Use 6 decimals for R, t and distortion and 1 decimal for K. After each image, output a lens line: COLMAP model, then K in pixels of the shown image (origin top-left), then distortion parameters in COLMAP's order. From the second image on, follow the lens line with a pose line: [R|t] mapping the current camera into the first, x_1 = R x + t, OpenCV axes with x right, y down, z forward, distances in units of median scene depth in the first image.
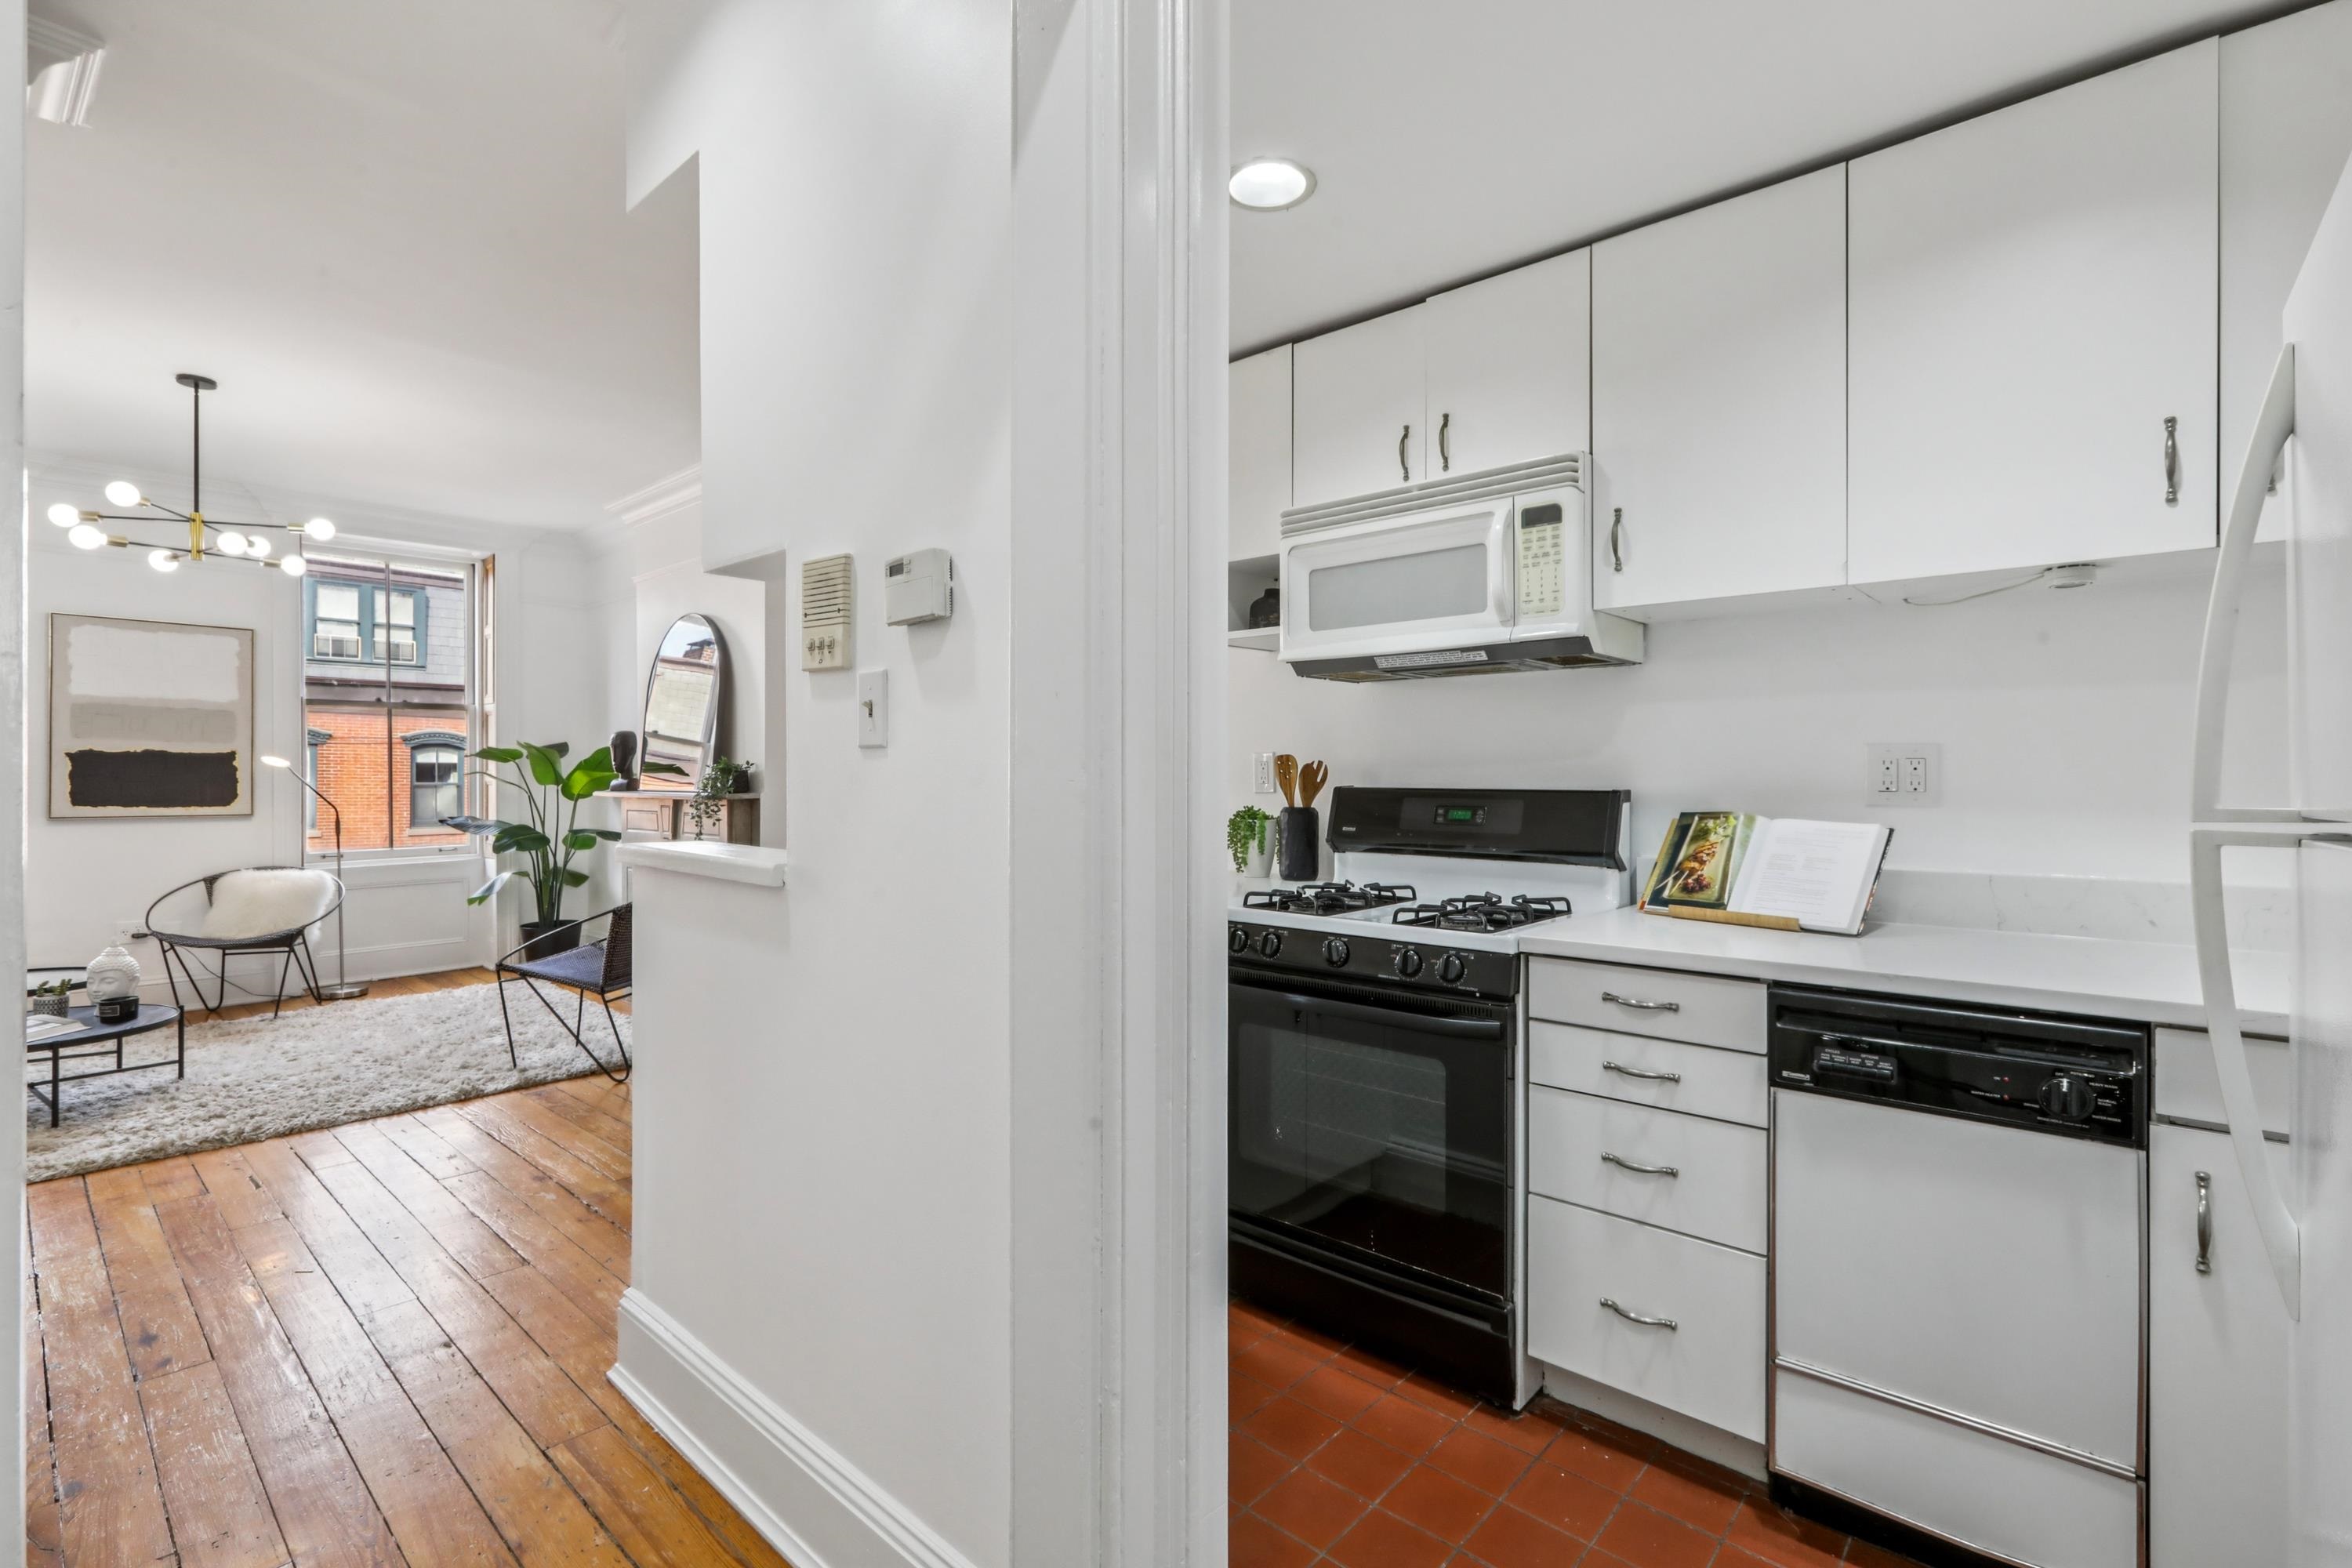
lens RADIAL K [[1070.5, 0, 1179.3], [0, 1070.5, 776.1], [0, 0, 1]] dist [0.001086, 0.000829]
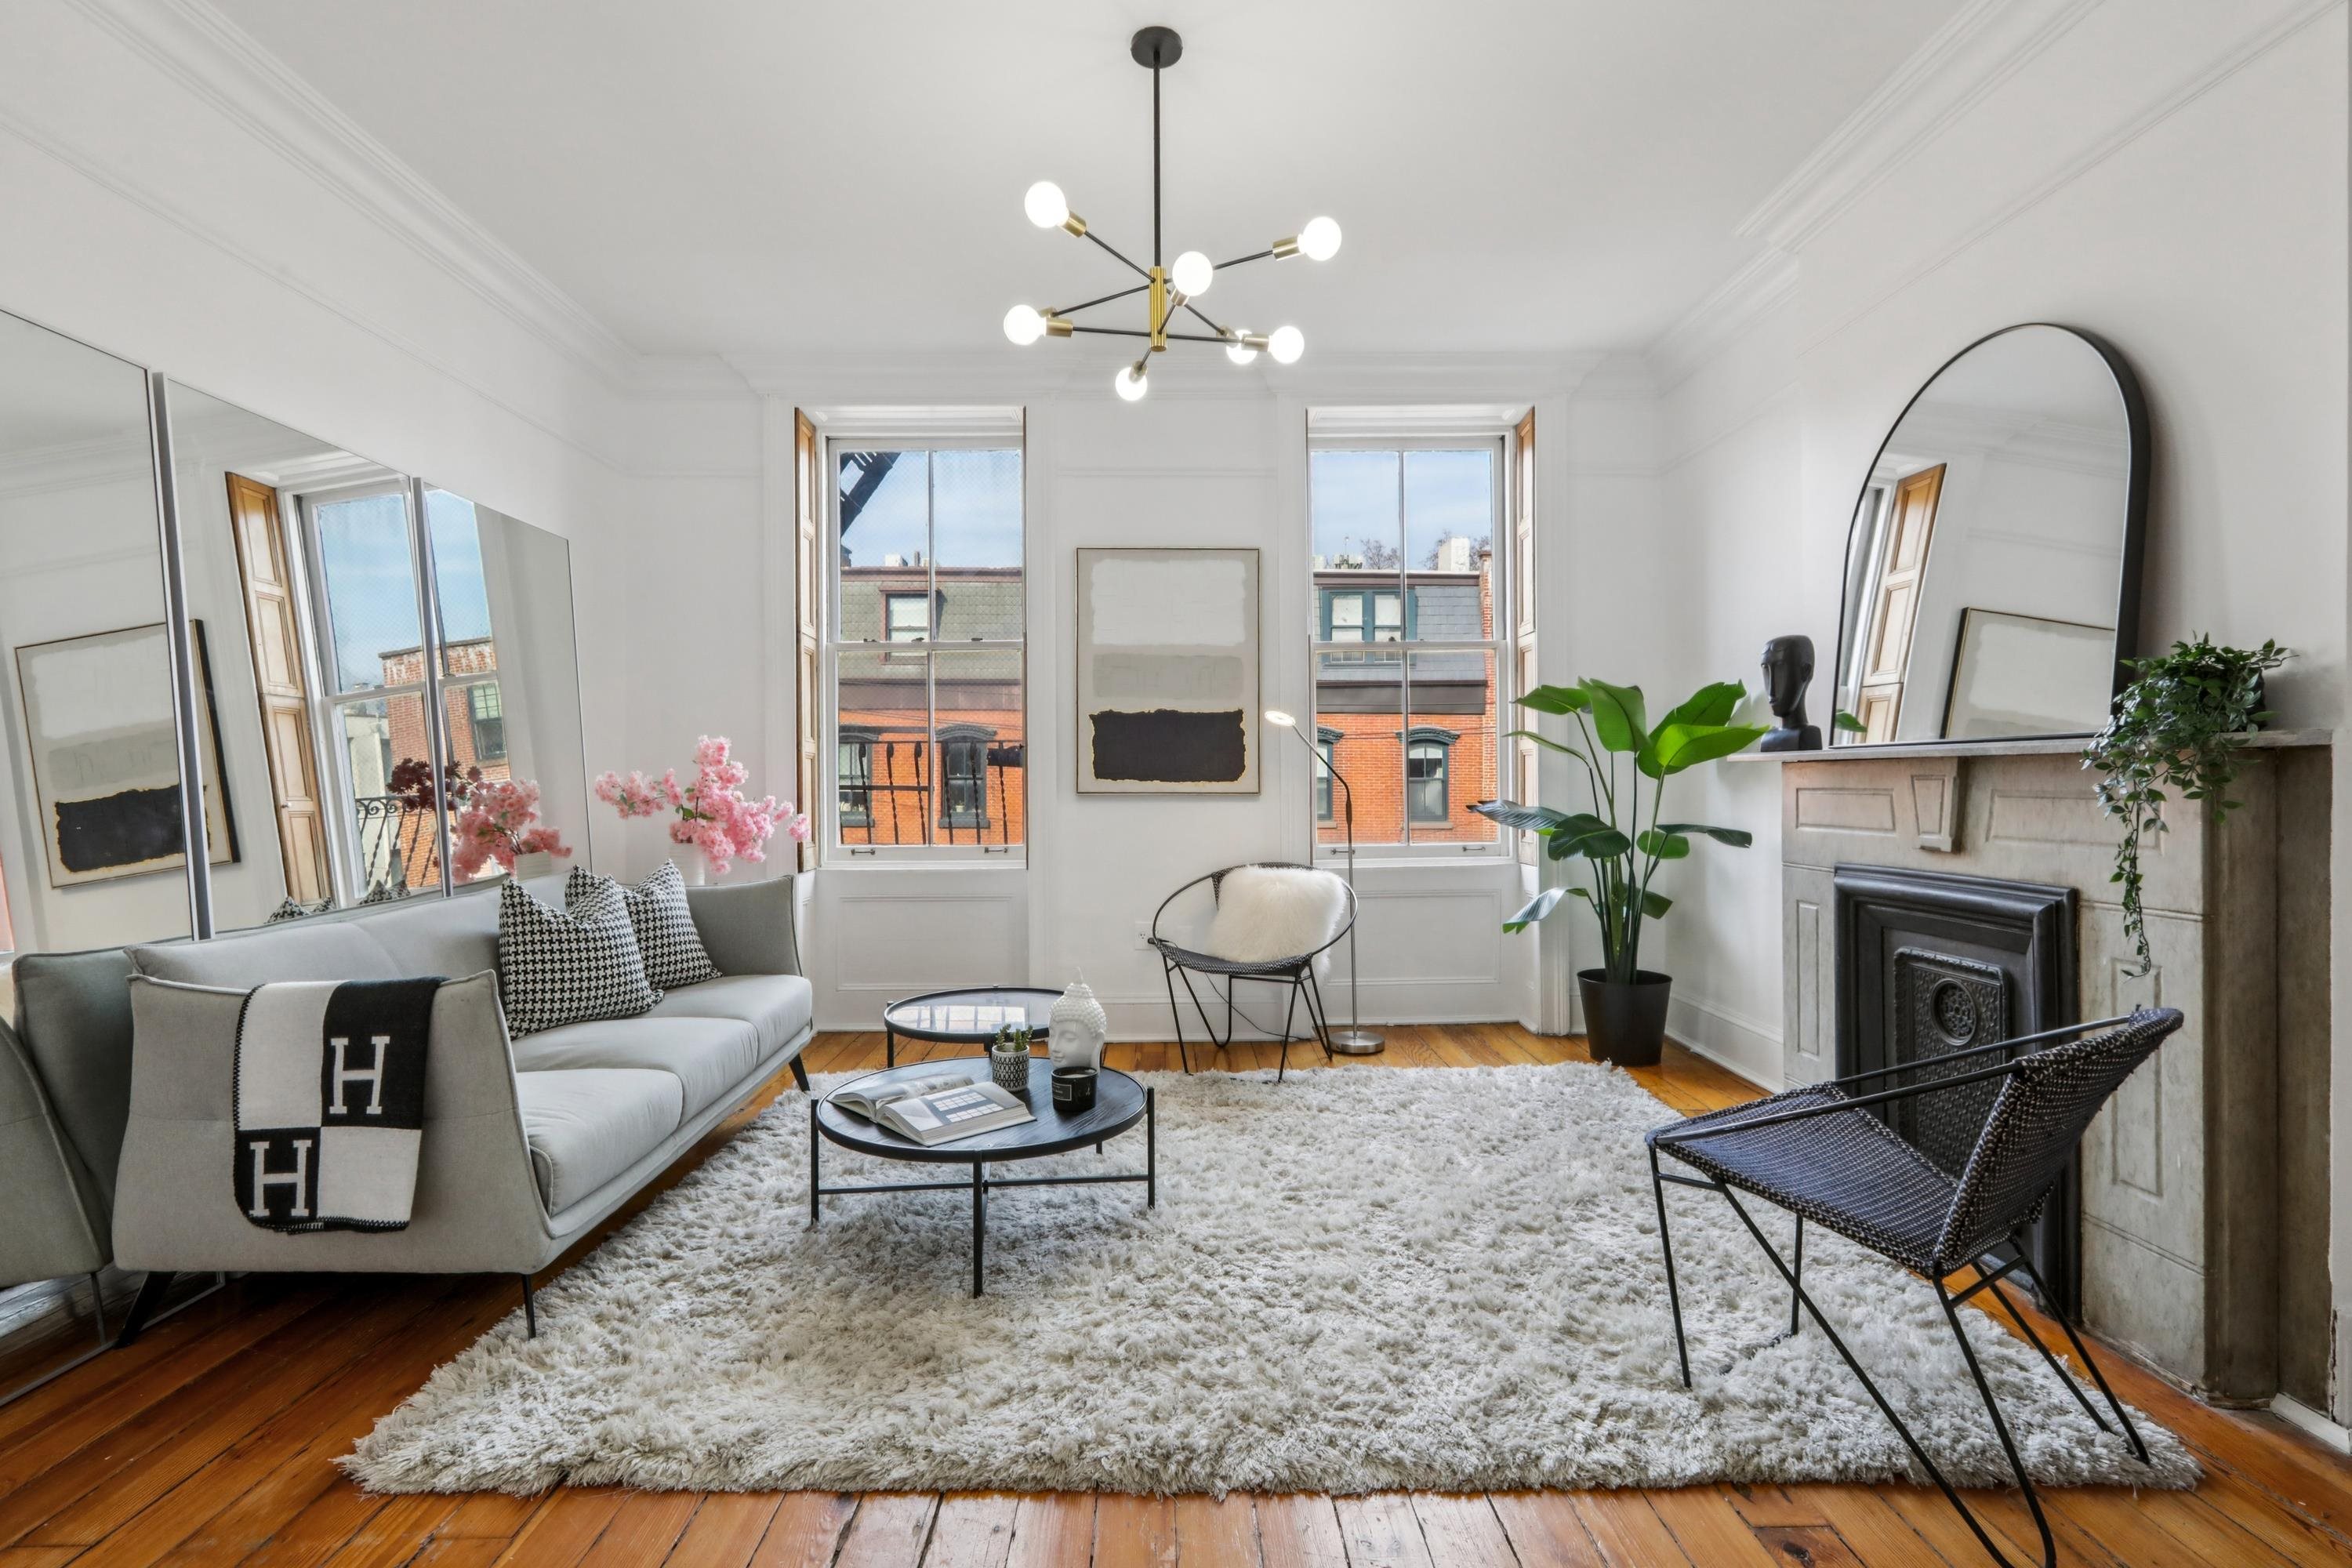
lens RADIAL K [[1073.7, 0, 1176.0], [0, 1073.7, 784.0], [0, 0, 1]] dist [0.001139, 0.000669]
pose [[0.679173, -0.001113, -0.733978, -0.850056], [0.004930, 0.999983, 0.003046, 0.065604], [0.733962, -0.005687, 0.679167, 1.079505]]
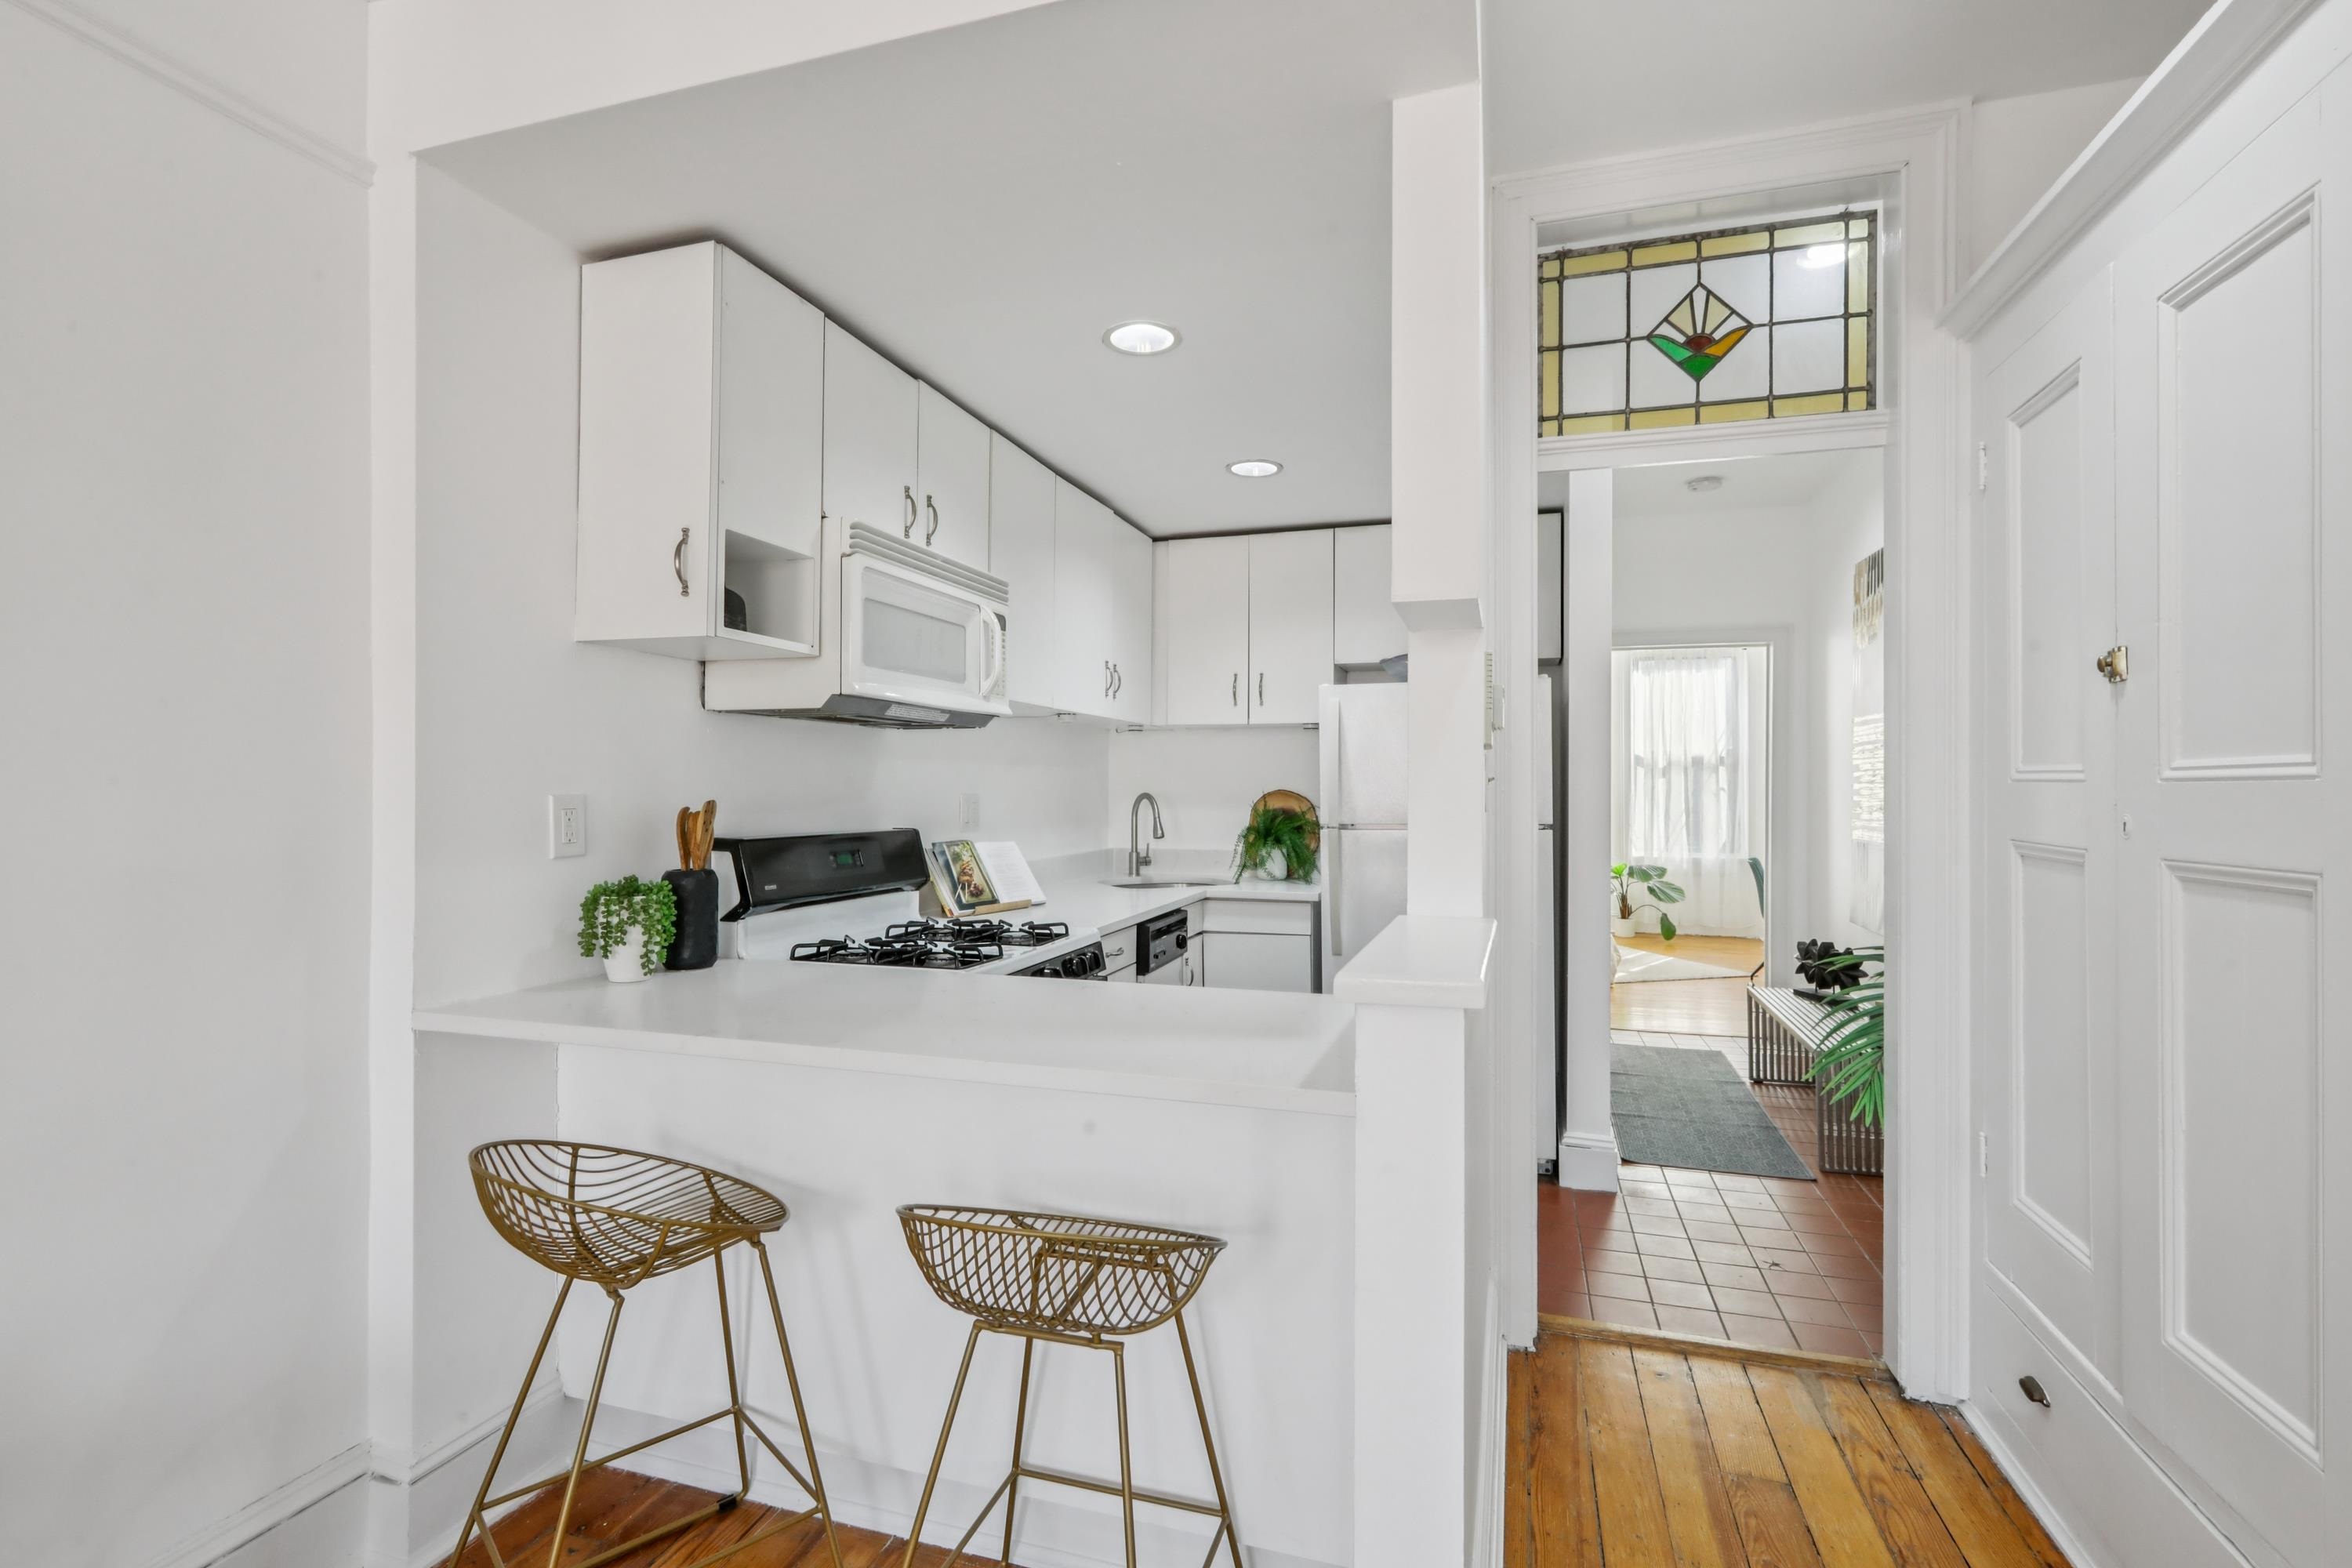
lens RADIAL K [[1073.7, 0, 1176.0], [0, 1073.7, 784.0], [0, 0, 1]] dist [0.001139, 0.000669]
pose [[-0.413173, 0.002723, 0.910649, -0.911136], [-0.002004, 0.999990, -0.003899, -0.036739], [-0.910650, -0.003436, -0.413163, 1.285394]]
